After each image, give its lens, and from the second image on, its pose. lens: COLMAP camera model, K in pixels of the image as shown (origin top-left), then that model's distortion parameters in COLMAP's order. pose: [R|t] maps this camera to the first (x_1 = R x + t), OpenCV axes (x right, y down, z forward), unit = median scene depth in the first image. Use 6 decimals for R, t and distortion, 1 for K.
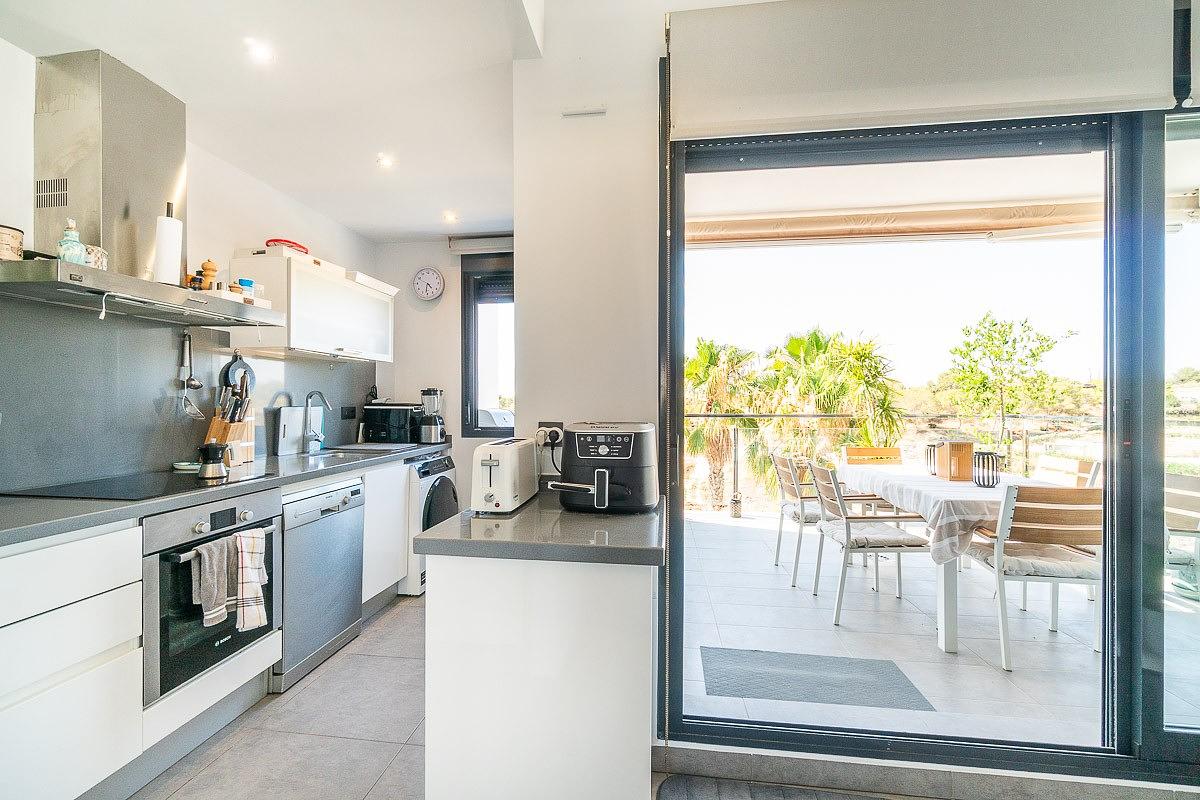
lens RADIAL K [[521.0, 0, 588.2], [0, 521.0, 403.5], [0, 0, 1]] dist [-0.006996, 0.000742]
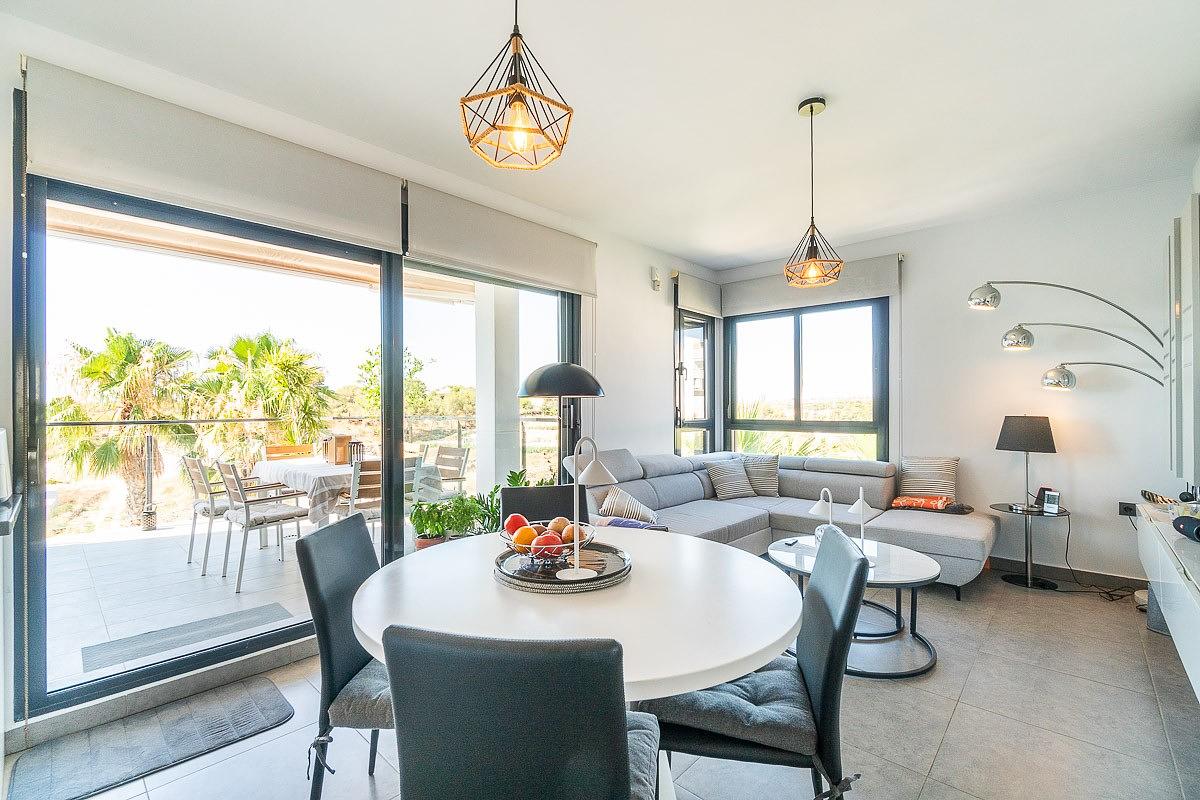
lens RADIAL K [[521.0, 0, 577.1], [0, 521.0, 405.5], [0, 0, 1]] dist [-0.006996, 0.000742]
pose [[0.593991, -0.002503, 0.804467, -0.012456], [0.006926, 0.999974, -0.002003, 0.000990], [-0.804442, 0.006761, 0.593993, -0.223788]]
